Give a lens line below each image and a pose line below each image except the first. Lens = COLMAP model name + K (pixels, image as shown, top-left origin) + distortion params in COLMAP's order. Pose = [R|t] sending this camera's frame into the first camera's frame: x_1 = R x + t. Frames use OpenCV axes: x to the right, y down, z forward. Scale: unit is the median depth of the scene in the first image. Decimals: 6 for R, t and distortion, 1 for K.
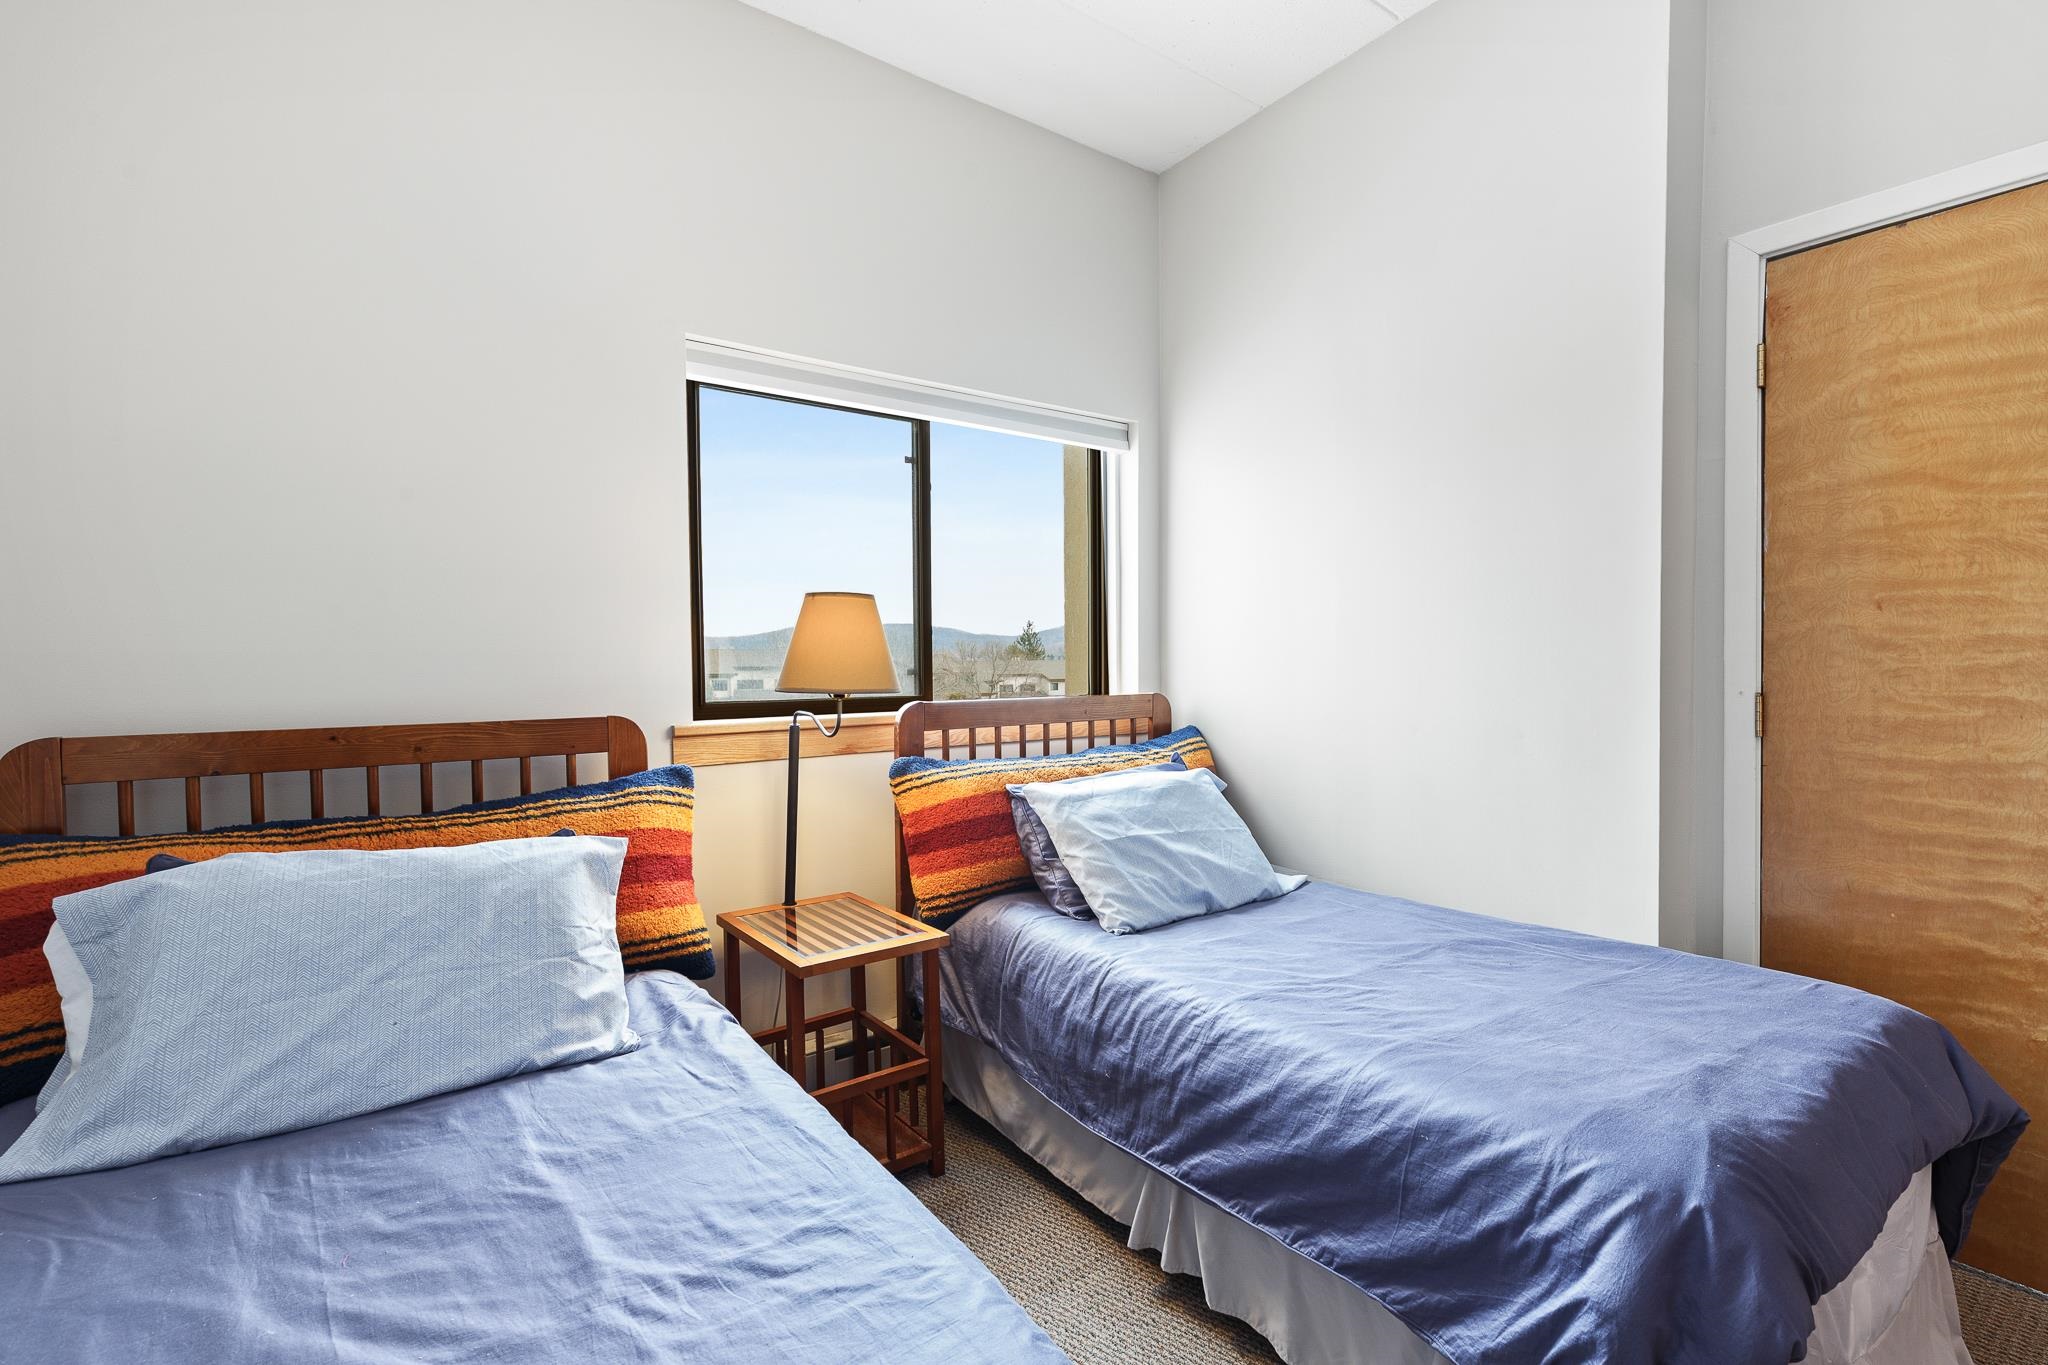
lens RADIAL K [[934.9, 0, 1025.1], [0, 934.9, 650.2], [0, 0, 1]] dist [0.001310, -0.000197]
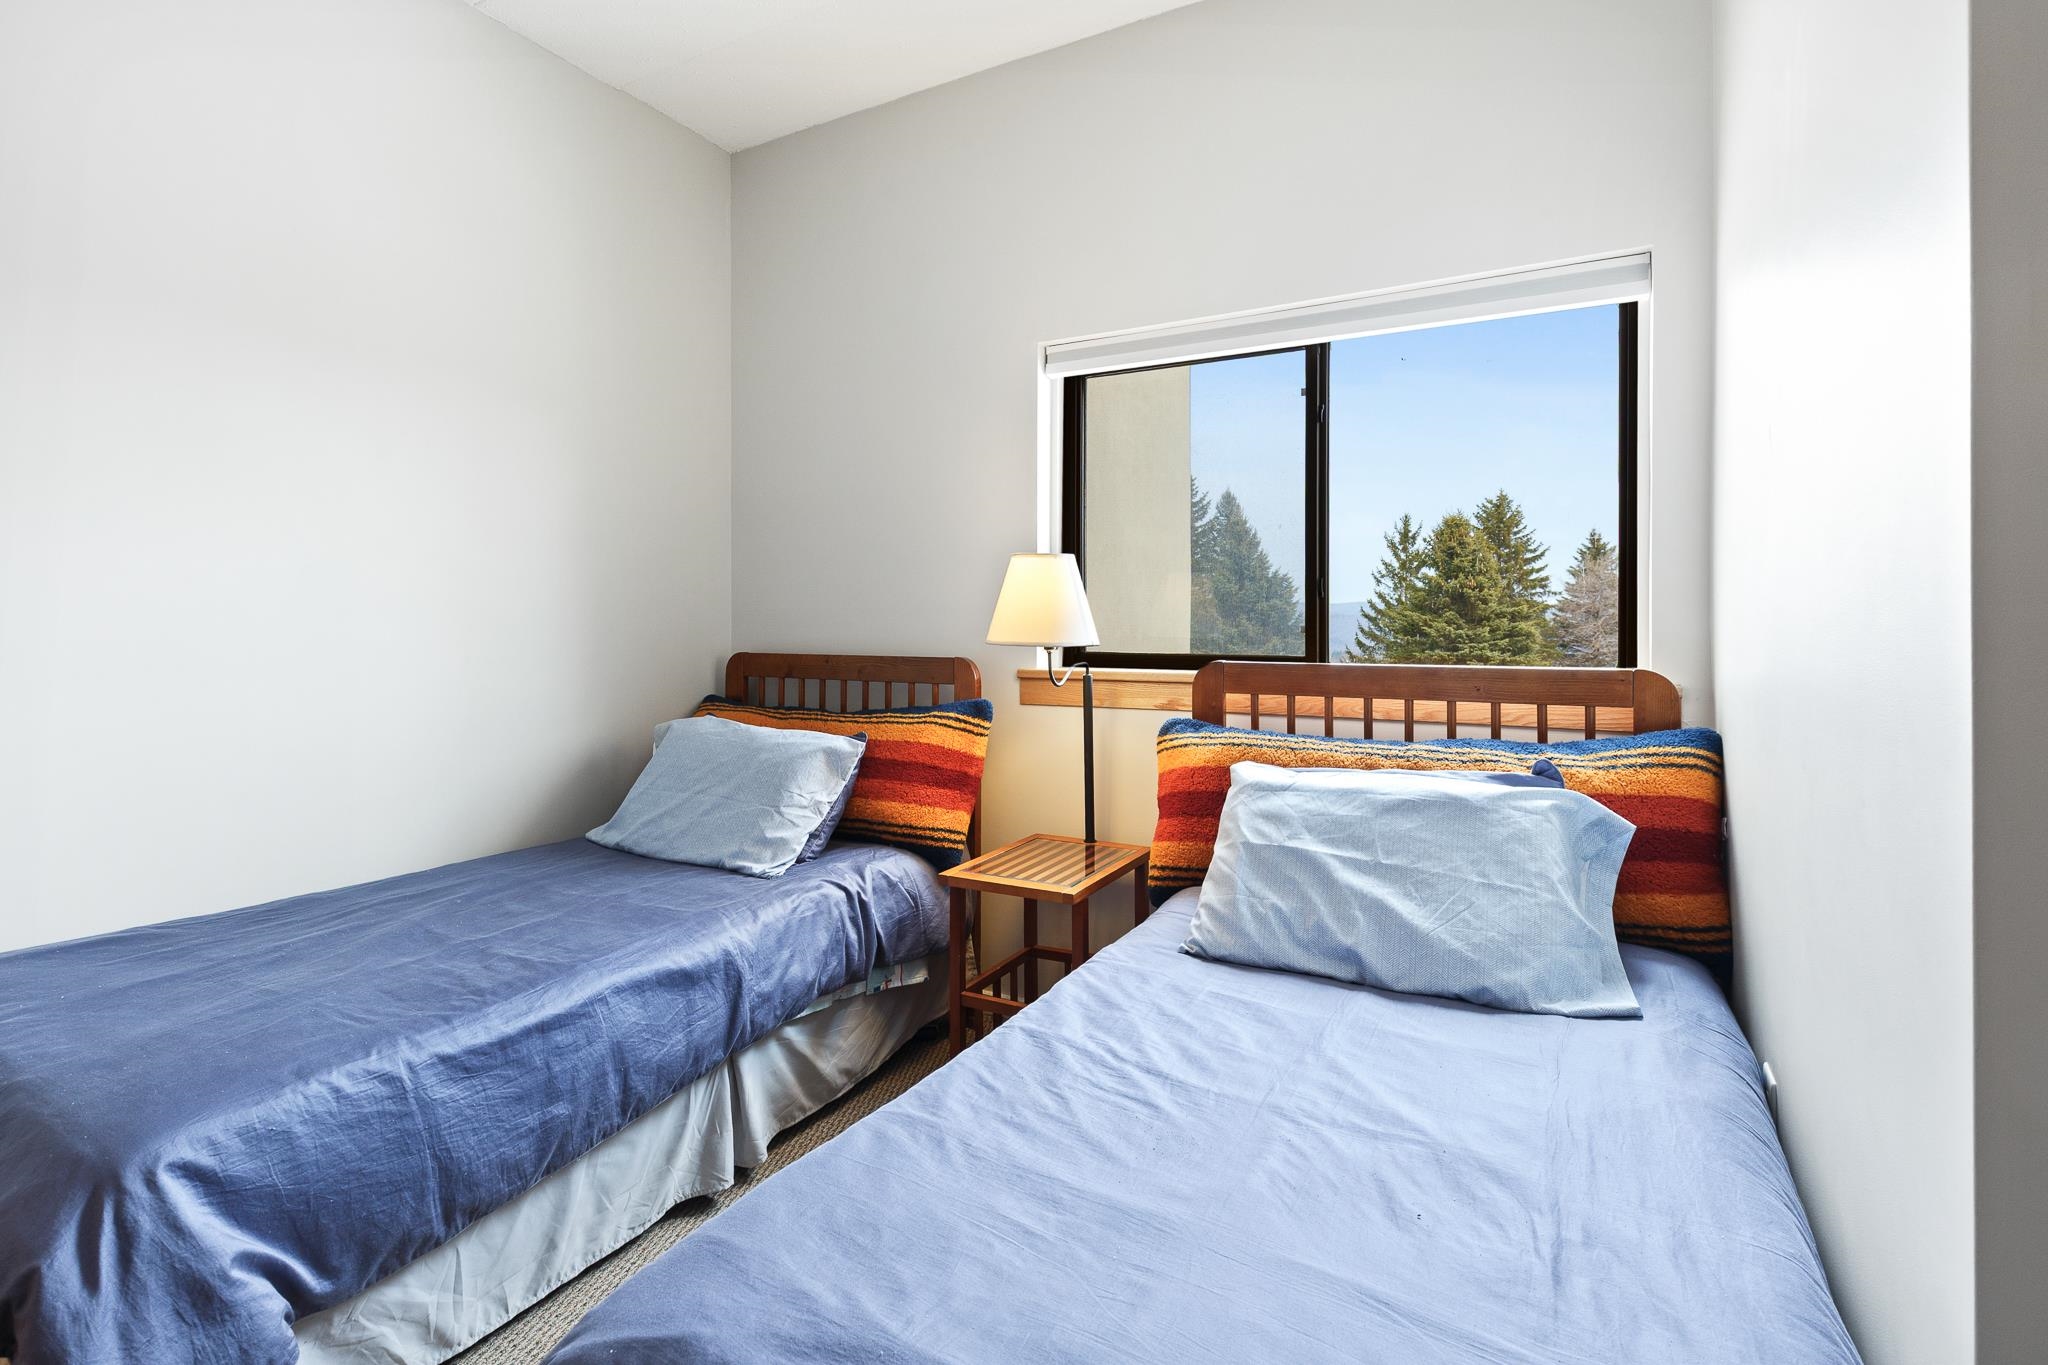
lens RADIAL K [[954.7, 0, 1022.0], [0, 954.7, 573.7], [0, 0, 1]] dist [-0.000971, -0.000159]
pose [[0.422386, -0.035895, -0.905705, 0.771784], [0.005597, 0.999300, -0.036994, 0.003349], [0.906399, 0.010557, 0.422291, 0.491811]]
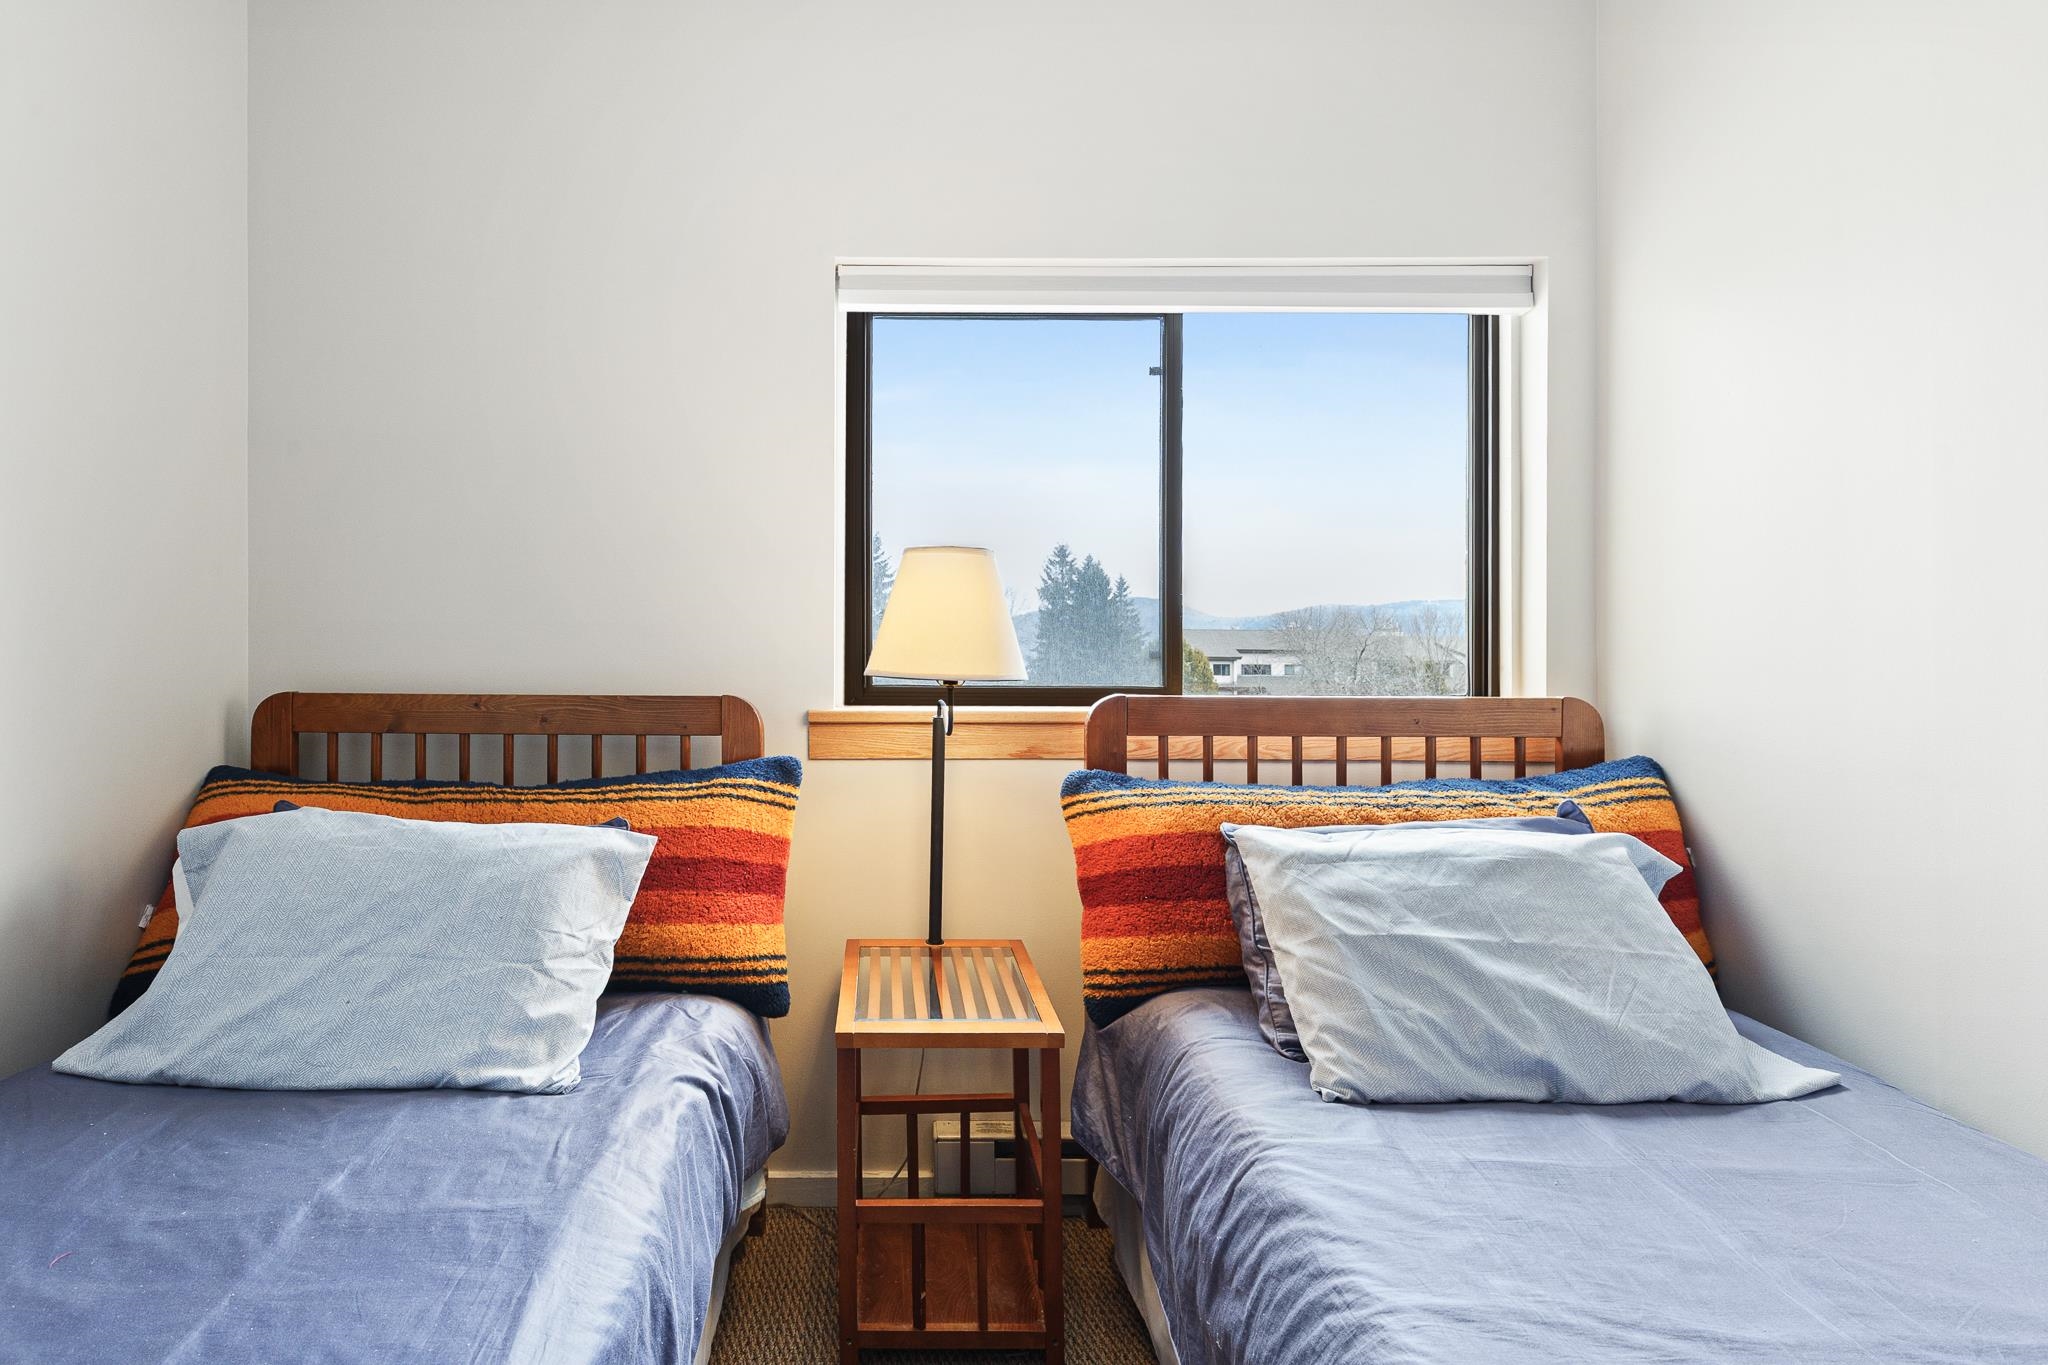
lens RADIAL K [[1026.1, 0, 893.7], [0, 1026.1, 614.0], [0, 0, 1]] dist [0.001297, -0.000954]
pose [[0.807790, -0.002765, -0.589463, 0.250202], [-0.007397, 0.999863, -0.014826, 0.006181], [0.589423, 0.016337, 0.807659, 0.289244]]
